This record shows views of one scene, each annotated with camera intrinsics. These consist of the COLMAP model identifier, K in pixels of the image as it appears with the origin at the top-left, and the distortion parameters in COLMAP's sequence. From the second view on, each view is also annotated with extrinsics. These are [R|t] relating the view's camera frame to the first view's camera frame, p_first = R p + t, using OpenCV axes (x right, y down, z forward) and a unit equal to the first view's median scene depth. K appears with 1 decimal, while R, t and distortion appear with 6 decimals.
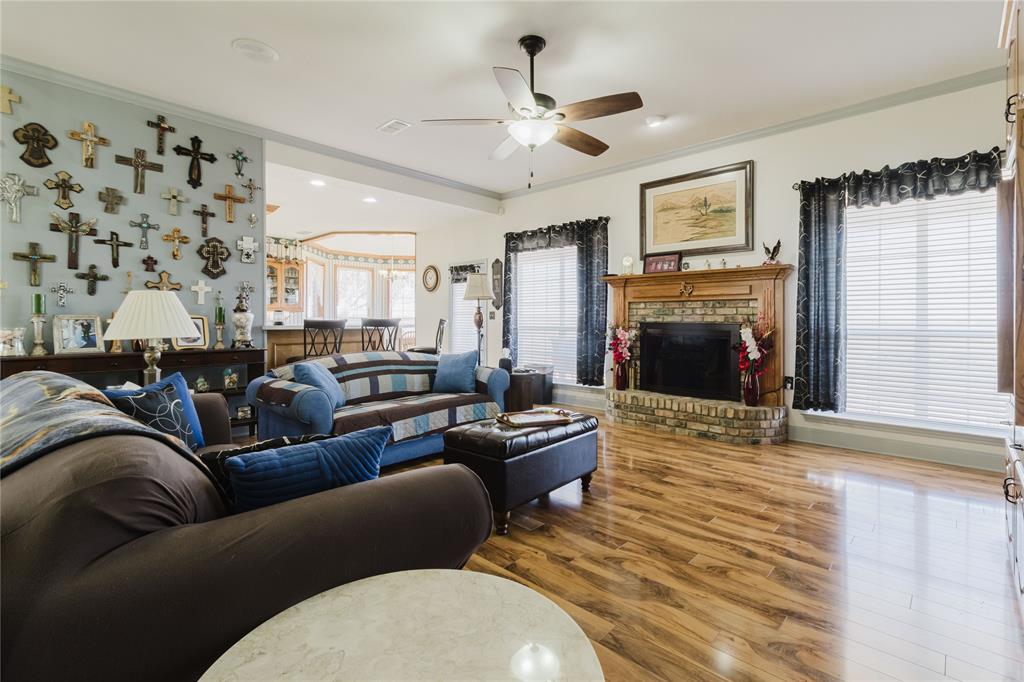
lens RADIAL K [[467.0, 0, 514.8], [0, 467.0, 329.3], [0, 0, 1]] dist [-0.001259, 0.000113]
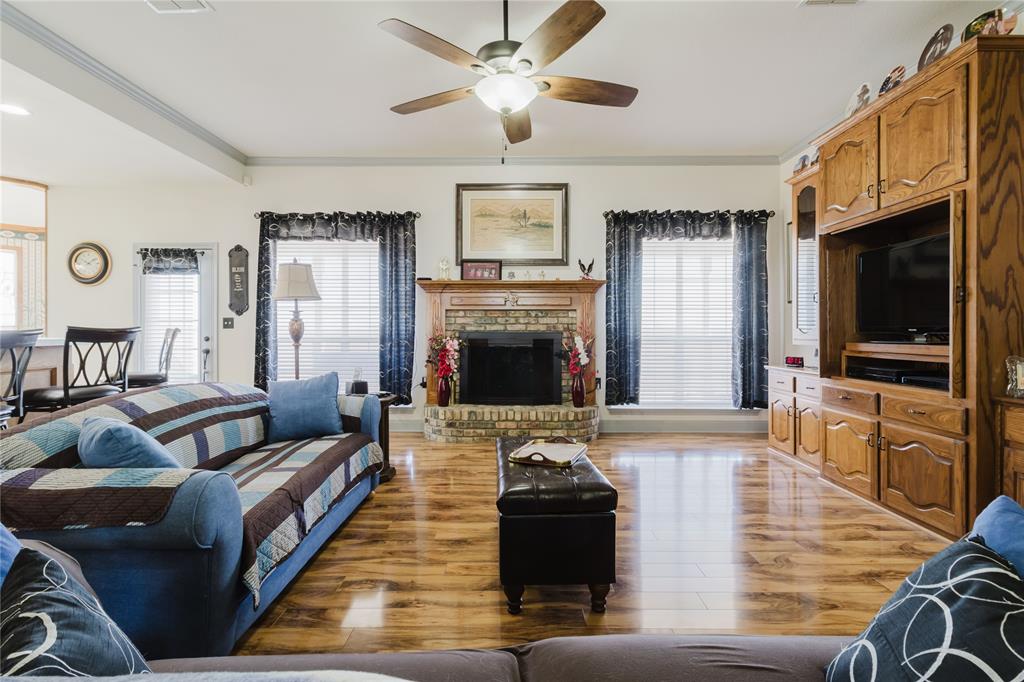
lens RADIAL K [[470.1, 0, 509.2], [0, 470.1, 333.9], [0, 0, 1]] dist [0.000569, 0.000772]
pose [[0.737323, -0.009041, 0.675480, -0.321259], [0.015268, 0.999878, -0.003283, -0.006124], [-0.675368, 0.012734, 0.737371, 0.260950]]
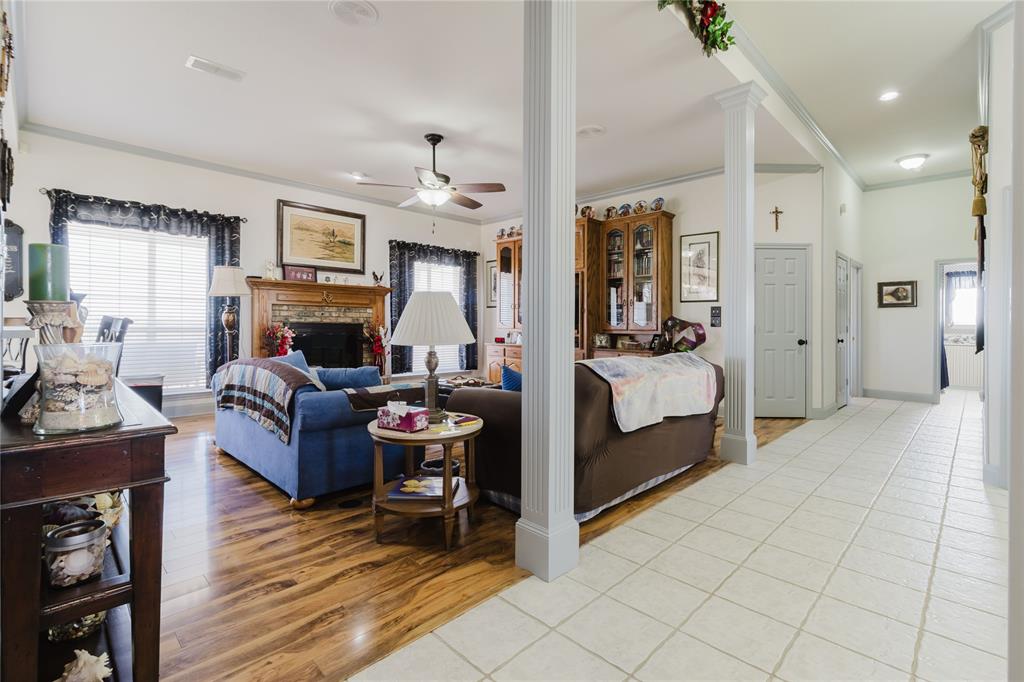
lens RADIAL K [[474.5, 0, 509.8], [0, 474.5, 320.6], [0, 0, 1]] dist [-0.000310, 0.000337]
pose [[0.032801, 0.004721, 0.999451, -0.933091], [0.010958, 0.999927, -0.005083, -0.008814], [-0.999402, 0.011119, 0.032747, 0.452274]]
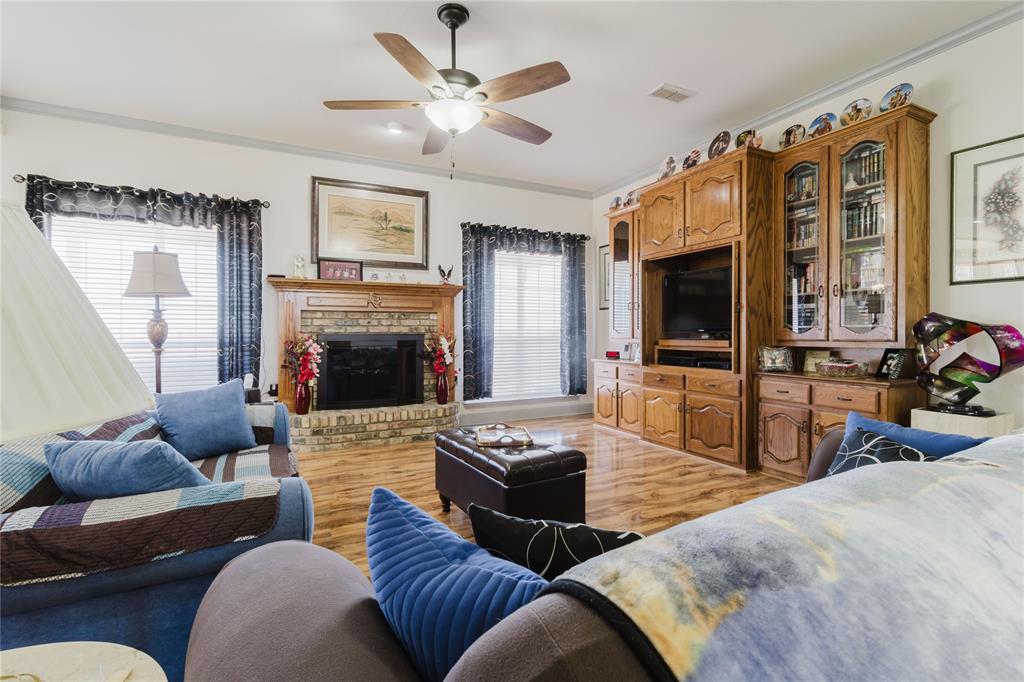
lens RADIAL K [[472.2, 0, 514.5], [0, 472.2, 338.1], [0, 0, 1]] dist [0.000529, 0.000657]
pose [[0.338812, -0.017566, 0.940690, -0.484180], [0.023169, 0.999678, 0.010323, -0.008090], [-0.940569, 0.018297, 0.339110, 0.380834]]
